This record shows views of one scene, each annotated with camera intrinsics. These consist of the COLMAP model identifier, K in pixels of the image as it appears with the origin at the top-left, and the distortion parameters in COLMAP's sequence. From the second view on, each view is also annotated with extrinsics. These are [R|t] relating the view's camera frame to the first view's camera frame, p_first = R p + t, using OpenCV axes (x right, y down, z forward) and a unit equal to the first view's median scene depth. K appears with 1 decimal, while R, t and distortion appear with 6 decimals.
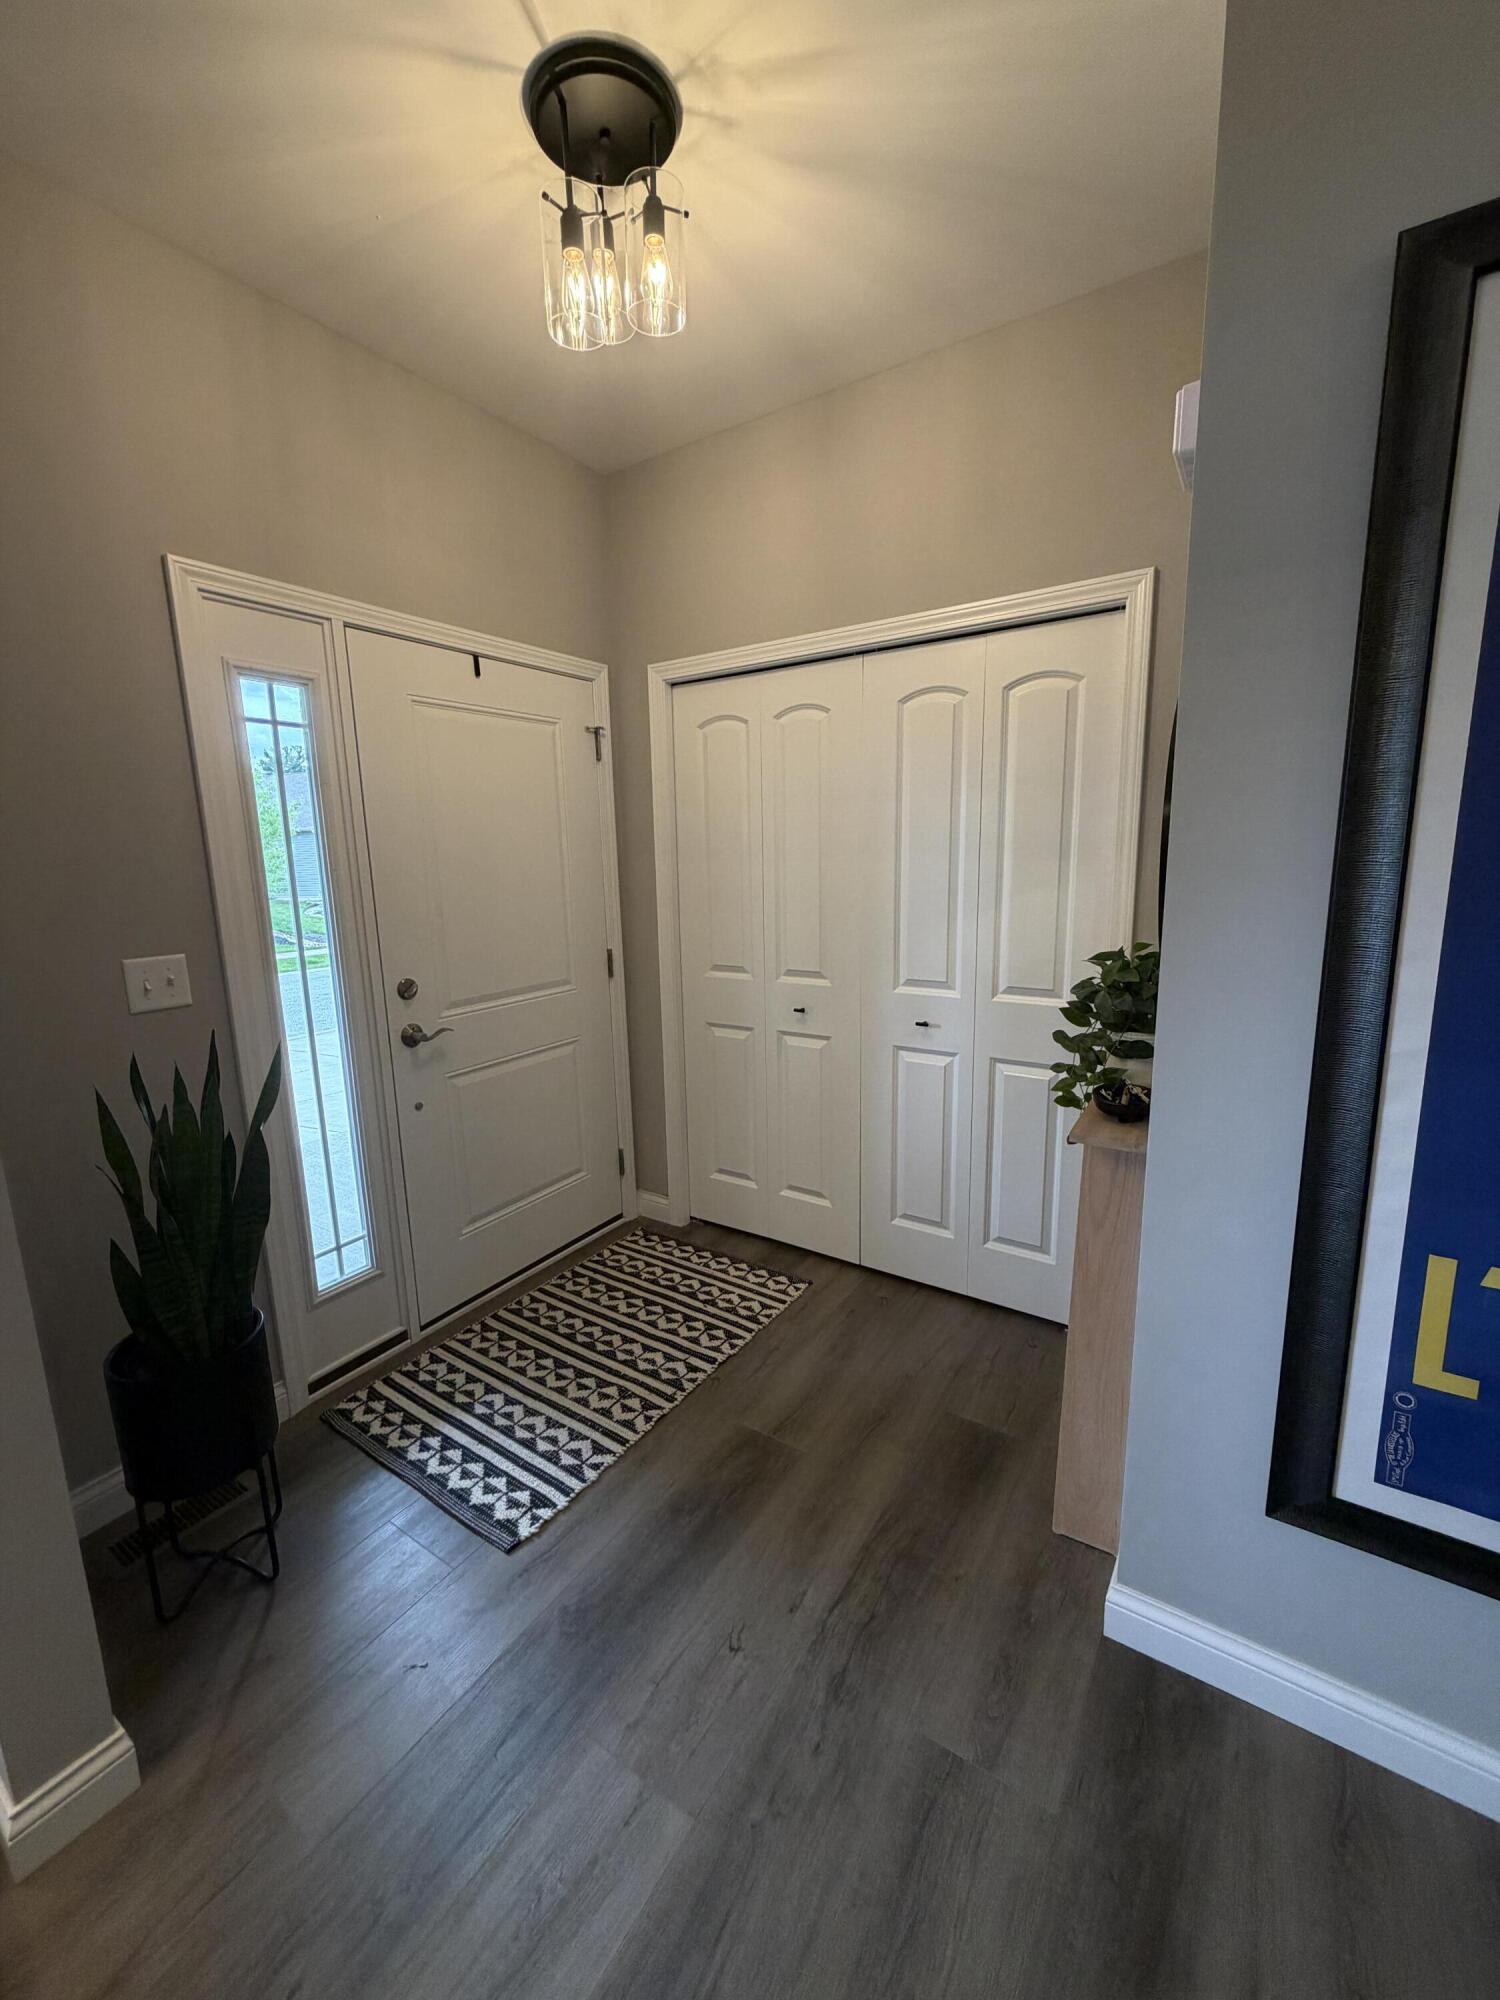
lens RADIAL K [[802.3, 0, 745.4], [0, 802.3, 1000.2], [0, 0, 1]] dist [0.000471, 0.000208]
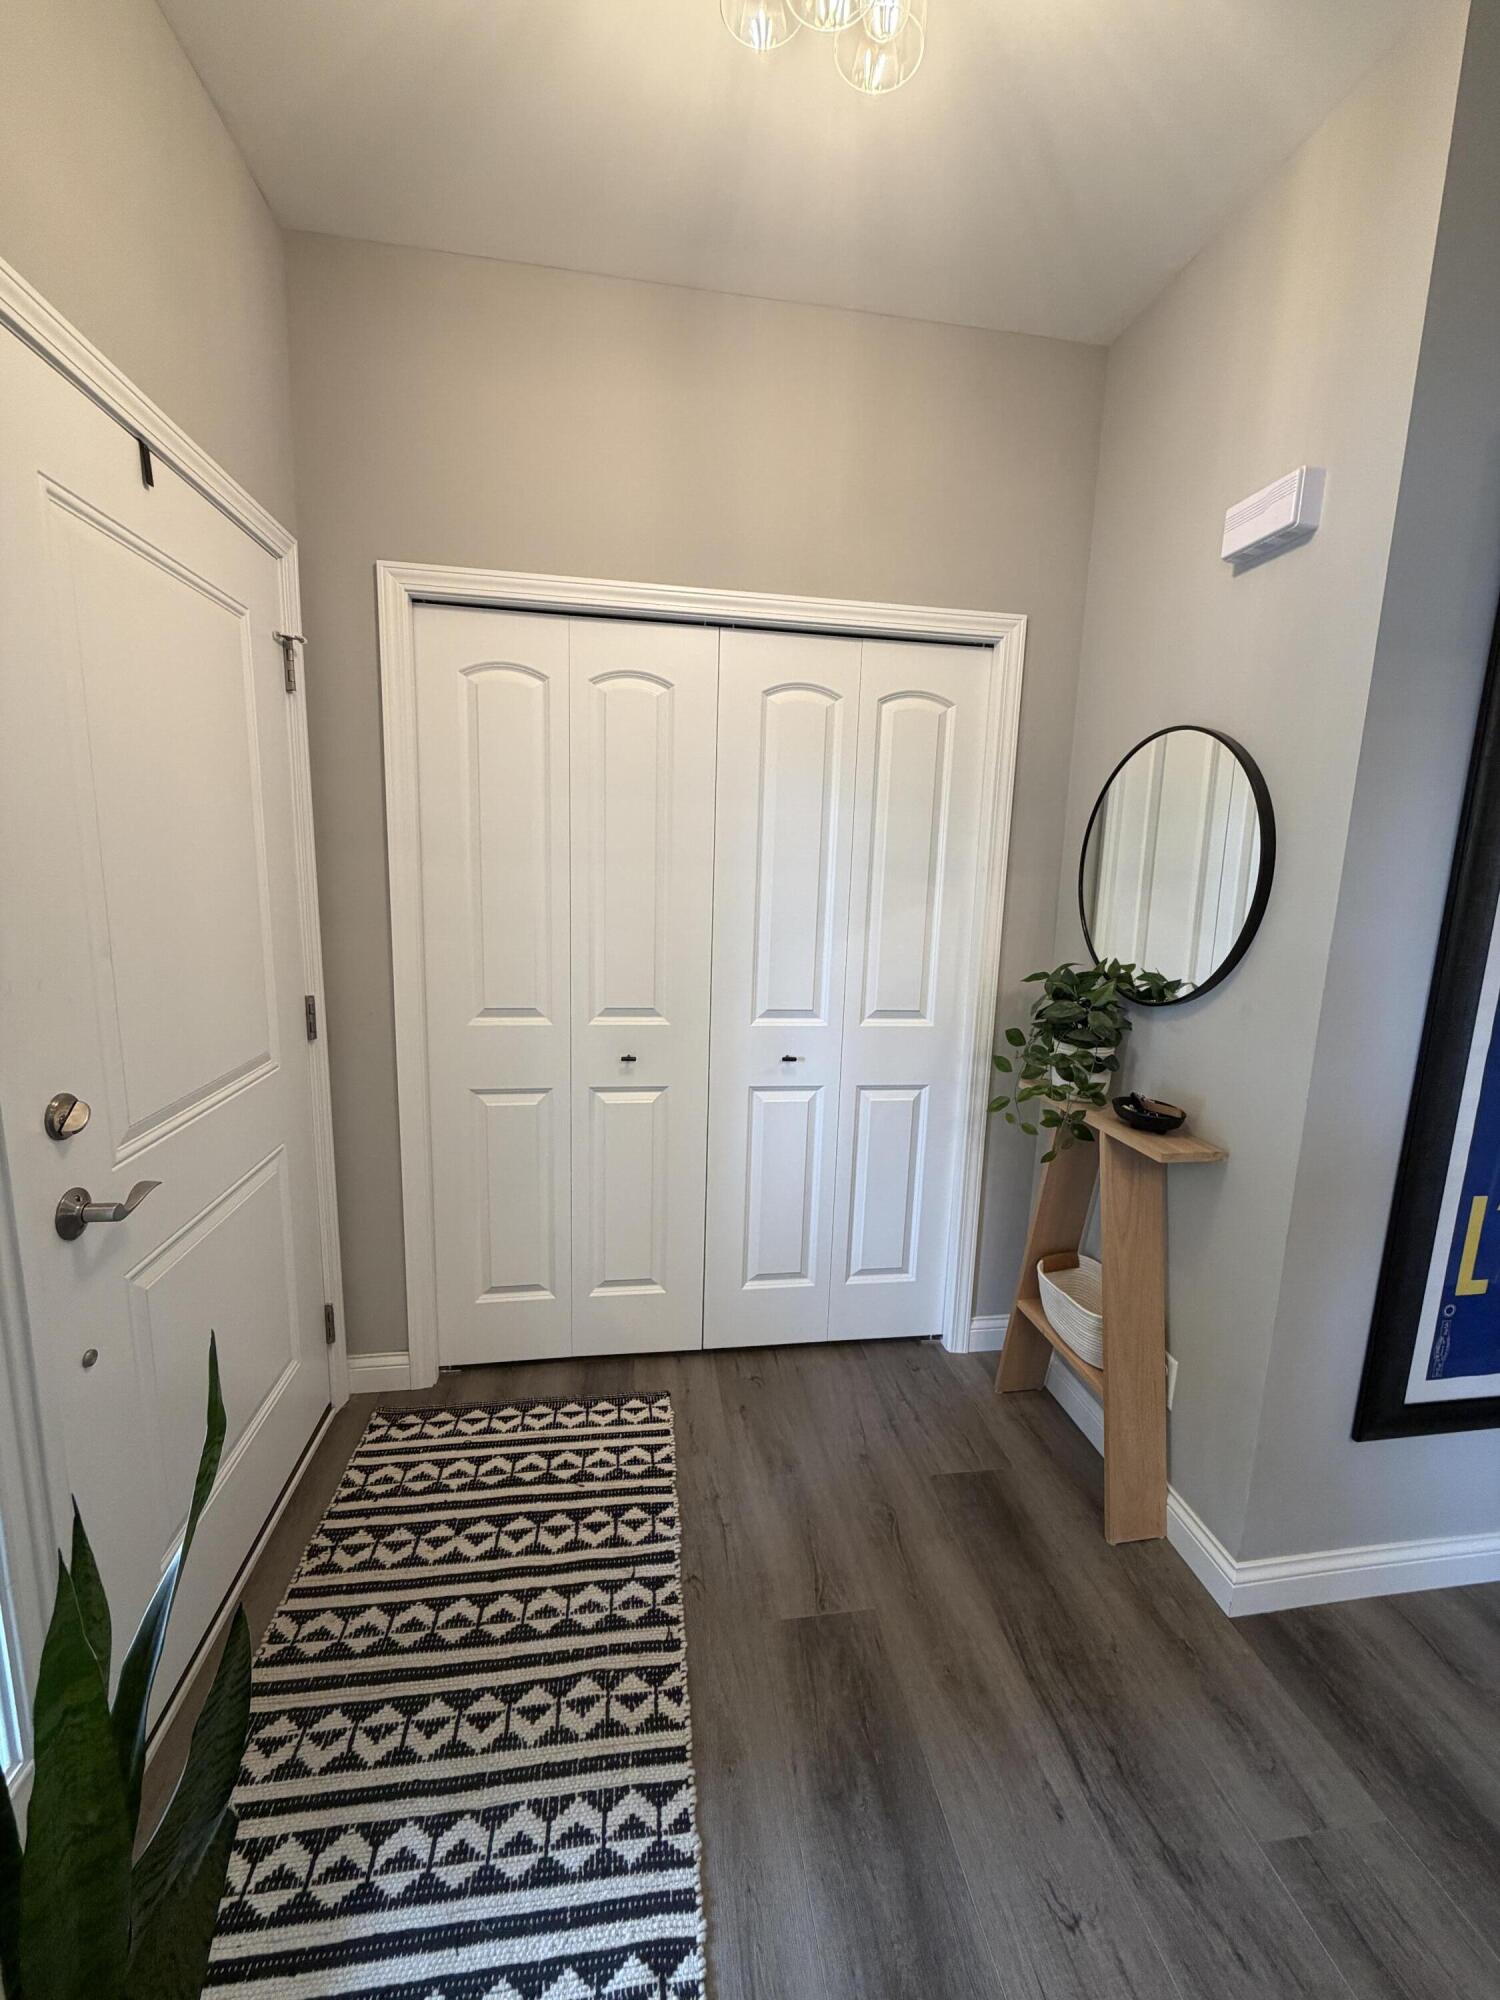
lens RADIAL K [[802.3, 0, 748.2], [0, 802.3, 997.6], [0, 0, 1]] dist [0.000471, 0.000208]
pose [[0.735866, -0.066704, 0.673834, -0.427446], [0.075285, 0.997026, 0.016481, -0.058506], [-0.672929, 0.038602, 0.738699, 0.382821]]
